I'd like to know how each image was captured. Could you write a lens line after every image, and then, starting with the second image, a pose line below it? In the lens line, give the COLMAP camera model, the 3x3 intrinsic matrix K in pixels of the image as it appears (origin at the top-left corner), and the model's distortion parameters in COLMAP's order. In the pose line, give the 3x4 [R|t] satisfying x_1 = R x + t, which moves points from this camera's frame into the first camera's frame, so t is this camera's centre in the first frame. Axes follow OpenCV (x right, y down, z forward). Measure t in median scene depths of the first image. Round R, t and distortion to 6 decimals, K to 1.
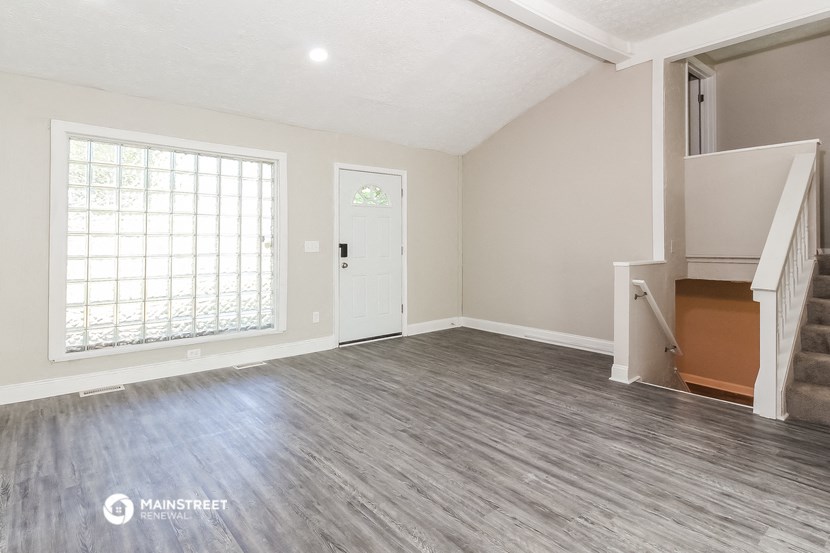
lens RADIAL K [[450.1, 0, 424.3], [0, 450.1, 238.4], [0, 0, 1]] dist [0.023516, -0.014325]
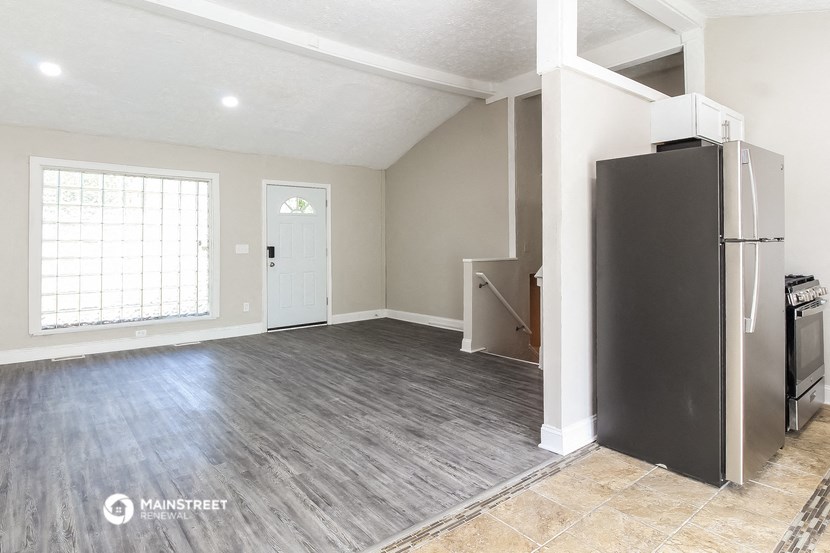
lens RADIAL K [[465.8, 0, 425.1], [0, 465.8, 239.1], [0, 0, 1]] dist [-0.000559, -0.014268]
pose [[0.999930, -0.008796, -0.007890, 0.354240], [0.008749, 0.999944, -0.005889, 0.003467], [0.007941, 0.005820, 0.999952, -0.354371]]
